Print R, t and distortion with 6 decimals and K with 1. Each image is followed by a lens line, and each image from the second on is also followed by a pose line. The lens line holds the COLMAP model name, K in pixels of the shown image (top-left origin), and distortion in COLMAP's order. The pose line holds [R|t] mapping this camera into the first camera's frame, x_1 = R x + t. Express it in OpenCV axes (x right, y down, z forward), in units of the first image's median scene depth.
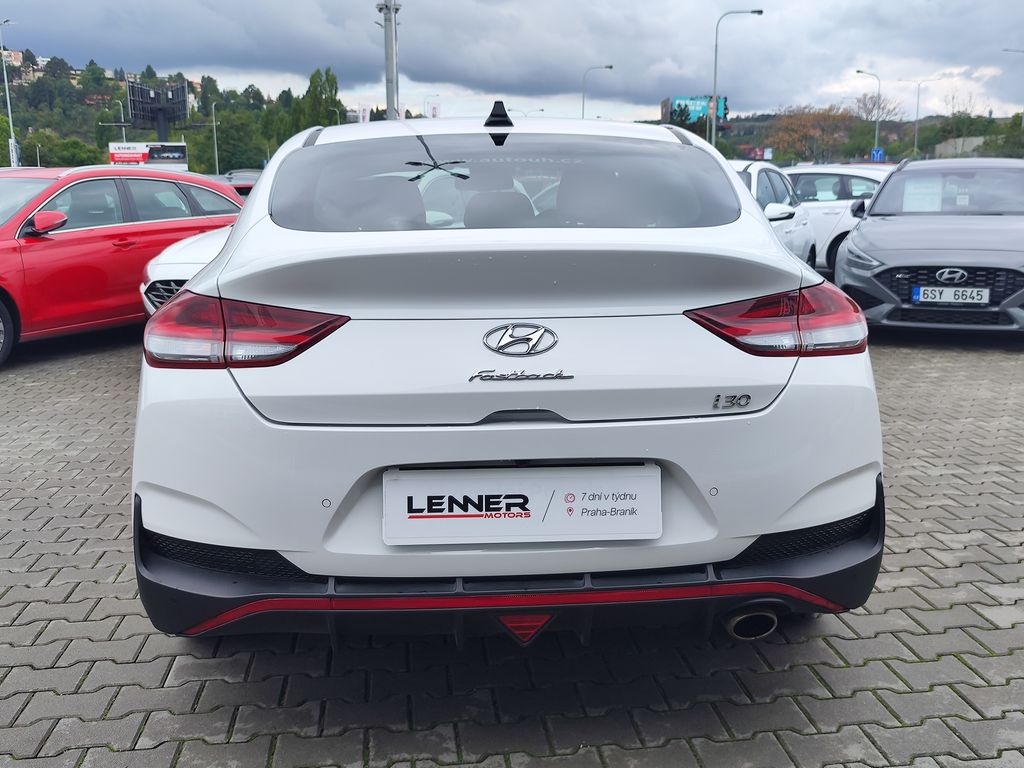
lens RADIAL K [[983.2, 0, 517.7], [0, 983.2, 368.6], [0, 0, 1]] dist [0.057145, -0.126399]
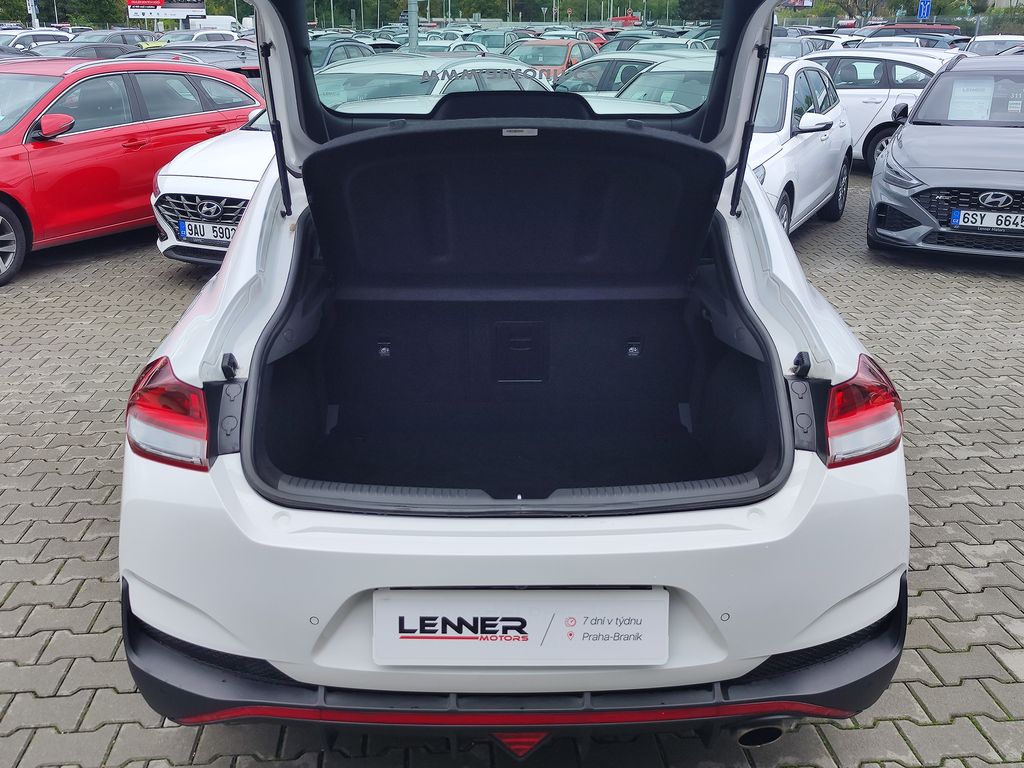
lens RADIAL K [[987.2, 0, 496.9], [0, 987.2, 362.0], [0, 0, 1]] dist [0.007837, -0.010423]
pose [[0.998969, 0.022308, -0.039550, 0.009966], [-0.016686, 0.990407, 0.137173, -0.168355], [0.042230, -0.136371, 0.989757, 0.066552]]
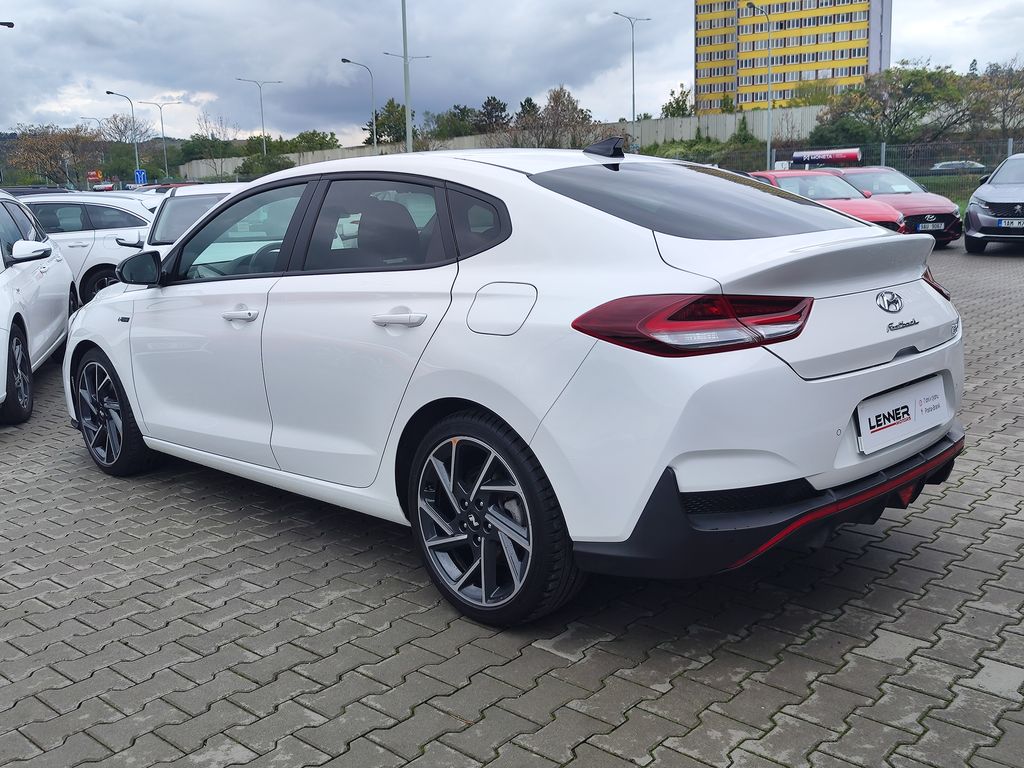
lens RADIAL K [[998.5, 0, 512.0], [0, 998.5, 384.0], [0, 0, 1]] dist [0.006197, 0.003553]
pose [[0.750725, -0.138283, 0.645979, -0.974246], [0.143636, 0.988620, 0.044705, -0.038878], [-0.644810, 0.059225, 0.762045, 0.160525]]
